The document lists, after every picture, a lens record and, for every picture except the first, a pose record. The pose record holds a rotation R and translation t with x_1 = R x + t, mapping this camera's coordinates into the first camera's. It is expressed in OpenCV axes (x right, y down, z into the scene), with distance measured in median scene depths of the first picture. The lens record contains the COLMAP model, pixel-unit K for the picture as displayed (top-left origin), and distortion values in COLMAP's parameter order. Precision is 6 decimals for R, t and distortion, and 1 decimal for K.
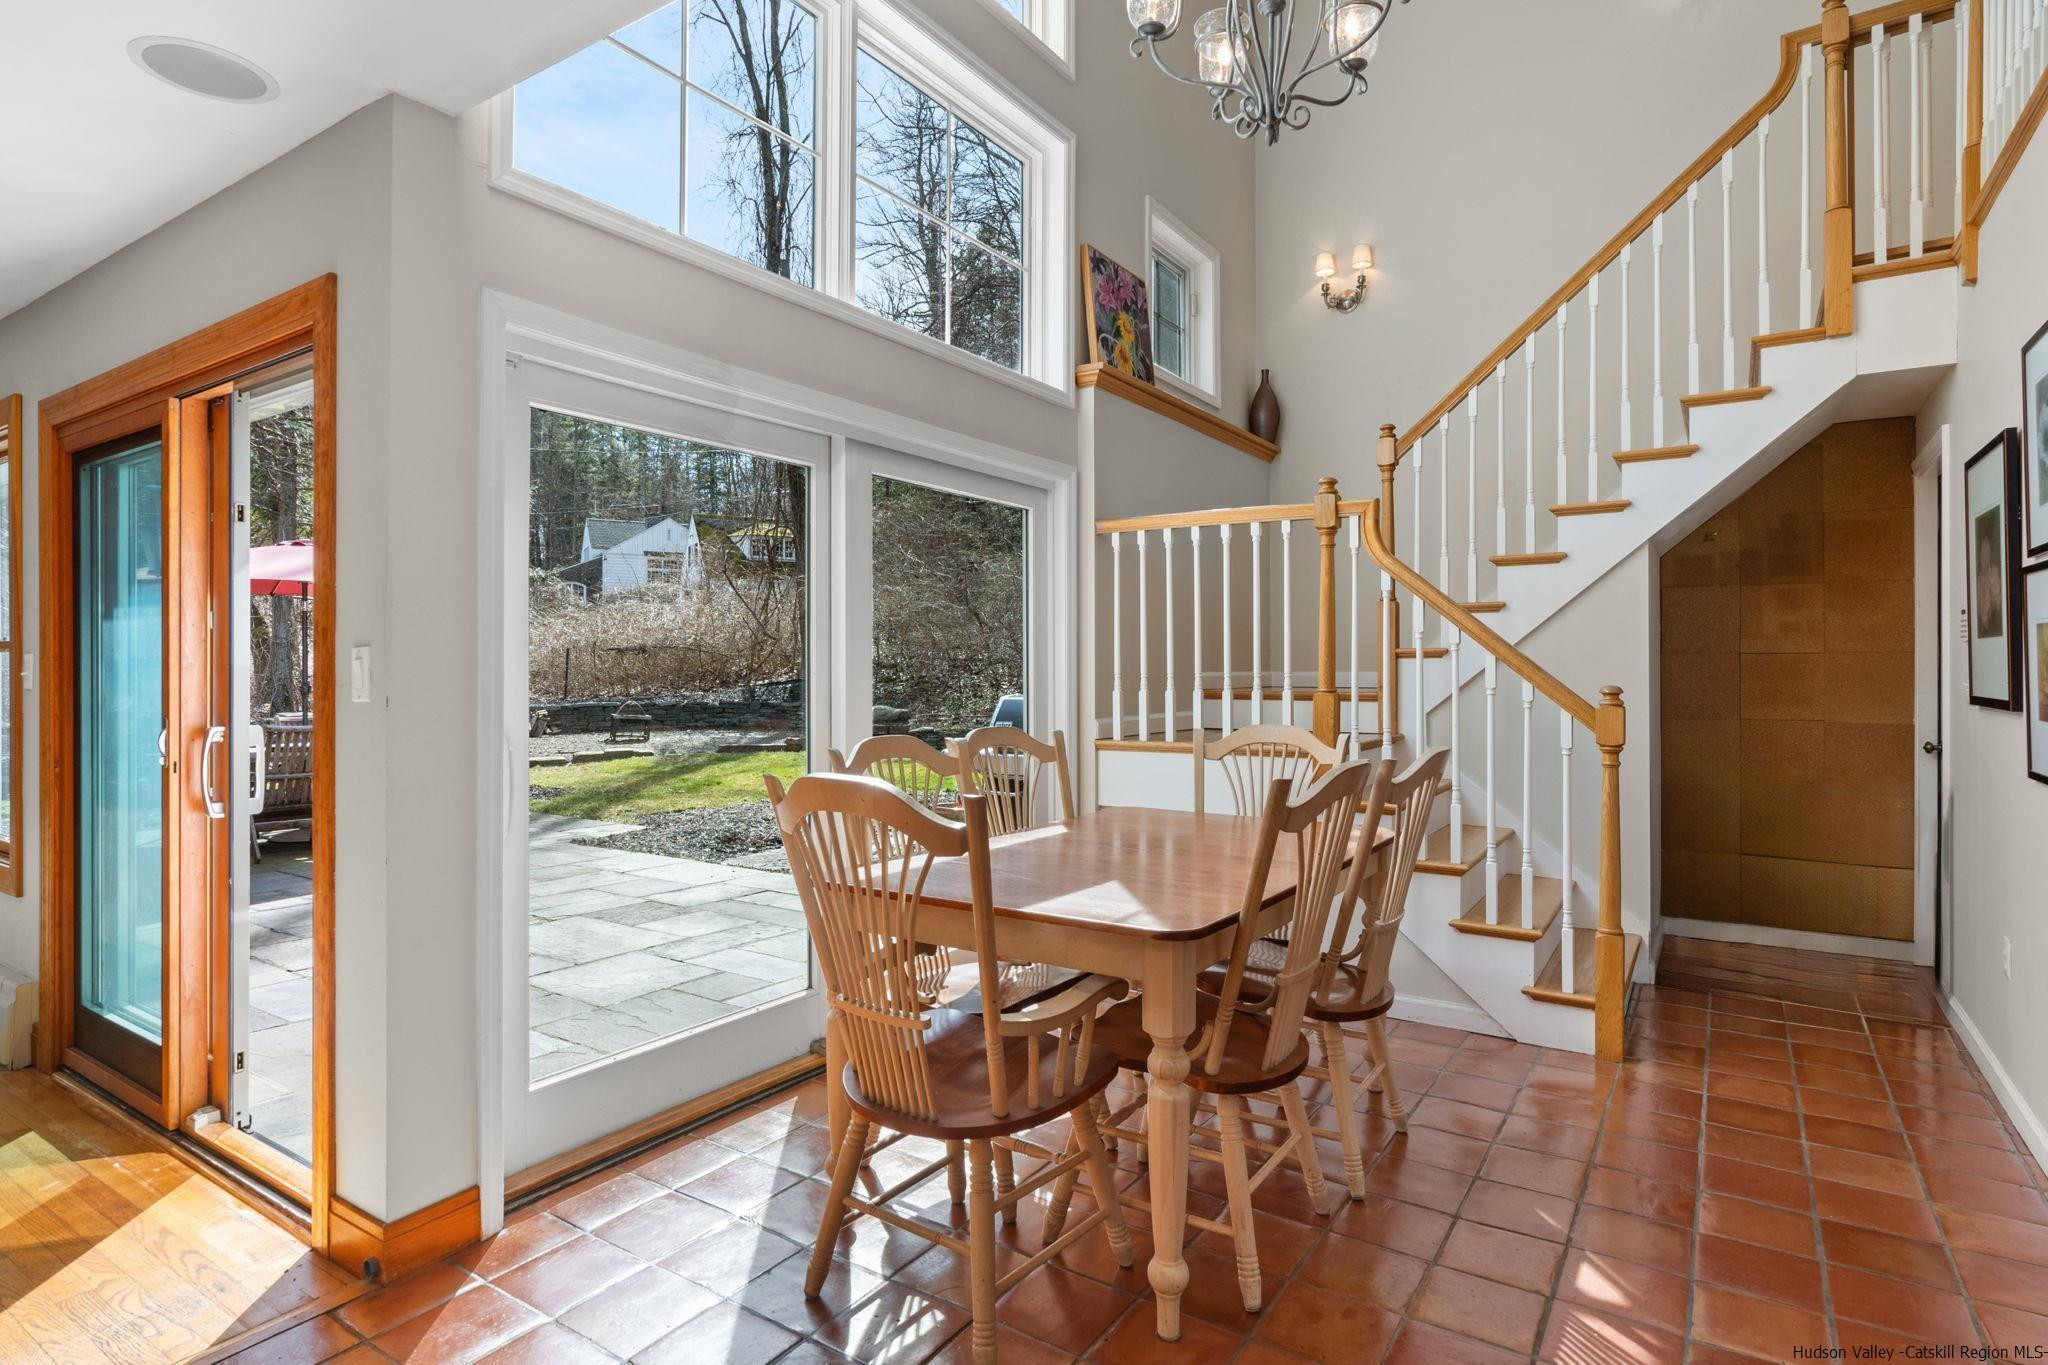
lens RADIAL K [[1062.0, 0, 1042.9], [0, 1062.0, 659.9], [0, 0, 1]] dist [-0.001458, 0.002369]
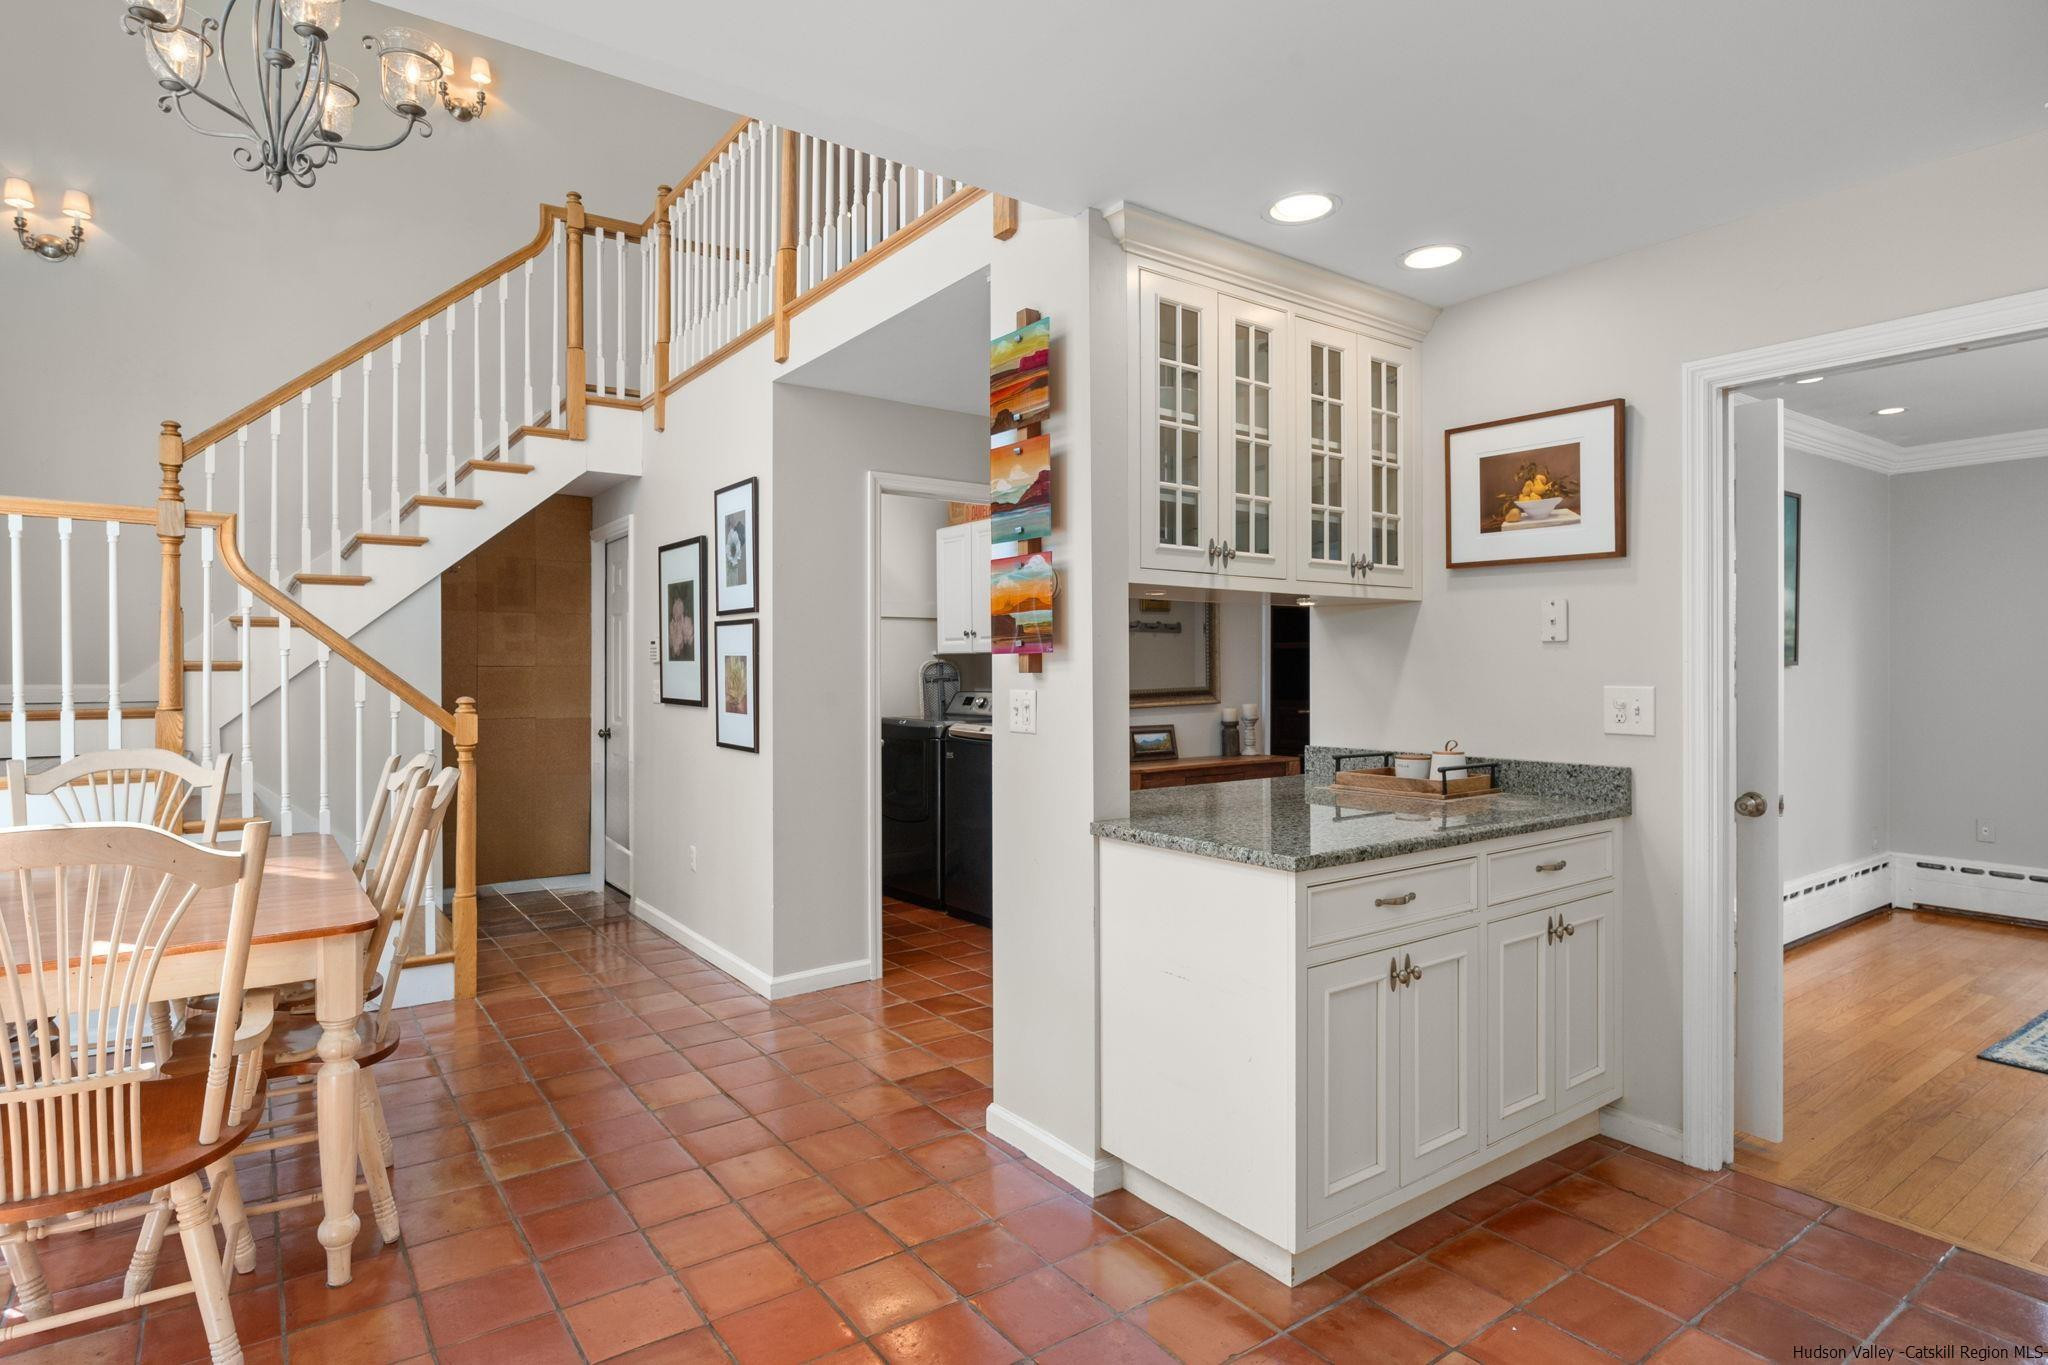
lens RADIAL K [[1062.0, 0, 1003.2], [0, 1062.0, 663.8], [0, 0, 1]] dist [-0.001458, 0.002369]
pose [[0.379524, 0.003715, 0.925174, -0.291893], [-0.006563, 0.999978, -0.001323, -0.013199], [-0.925159, -0.005570, 0.379540, -0.038016]]
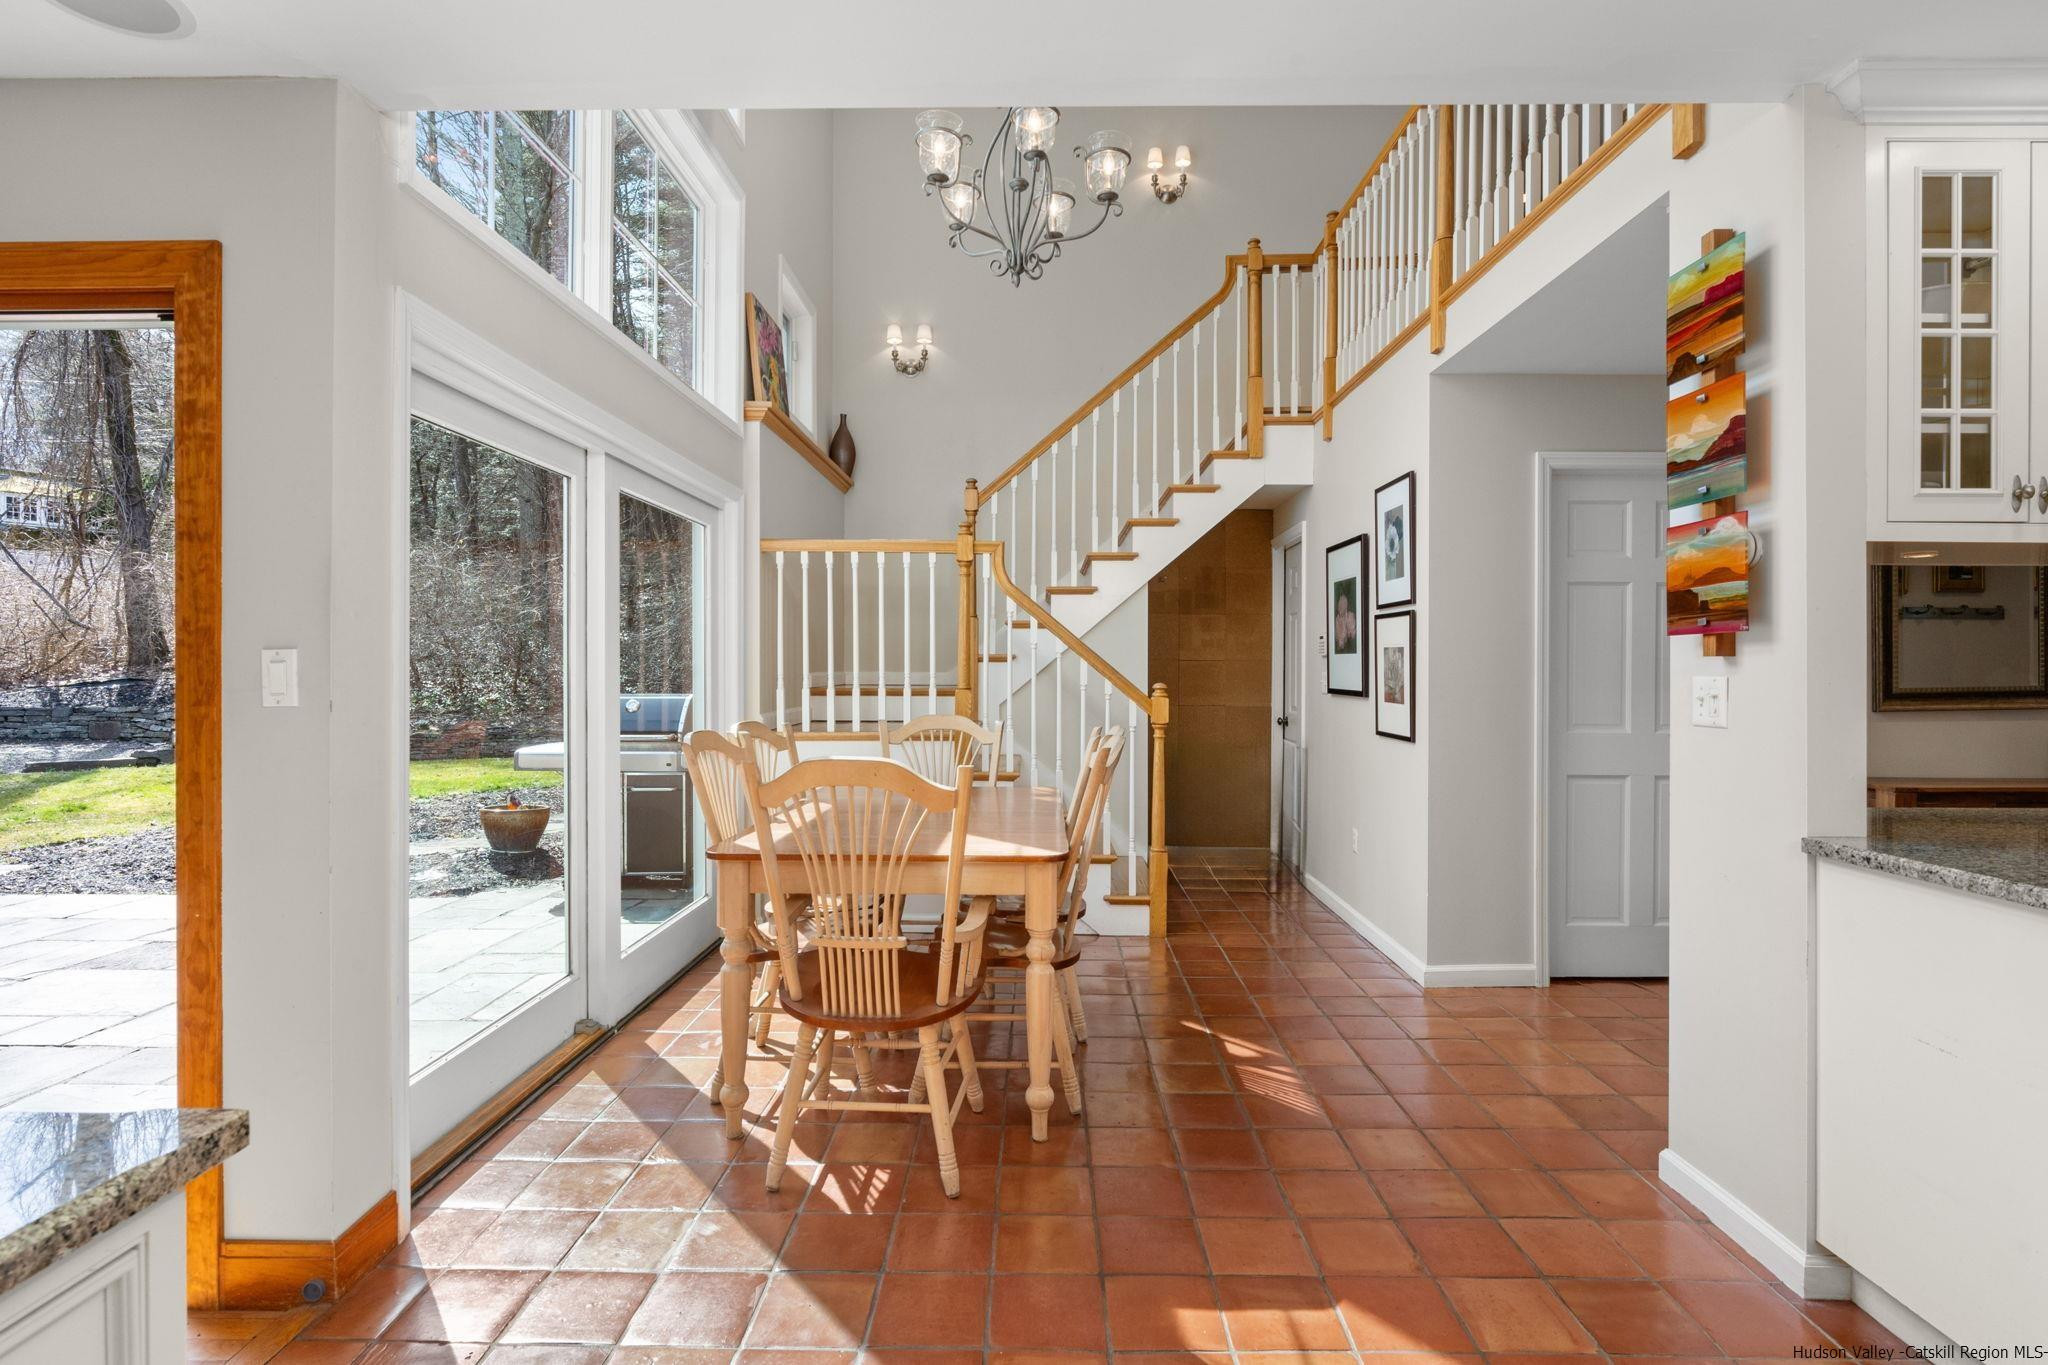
lens RADIAL K [[983.0, 0, 1041.8], [0, 983.0, 667.7], [0, 0, 1]] dist [-0.006501, 0.003133]
pose [[0.847240, 0.003861, 0.531196, -0.256202], [-0.008424, 0.999945, 0.006168, -0.003378], [-0.531143, -0.009701, 0.847227, -0.051793]]
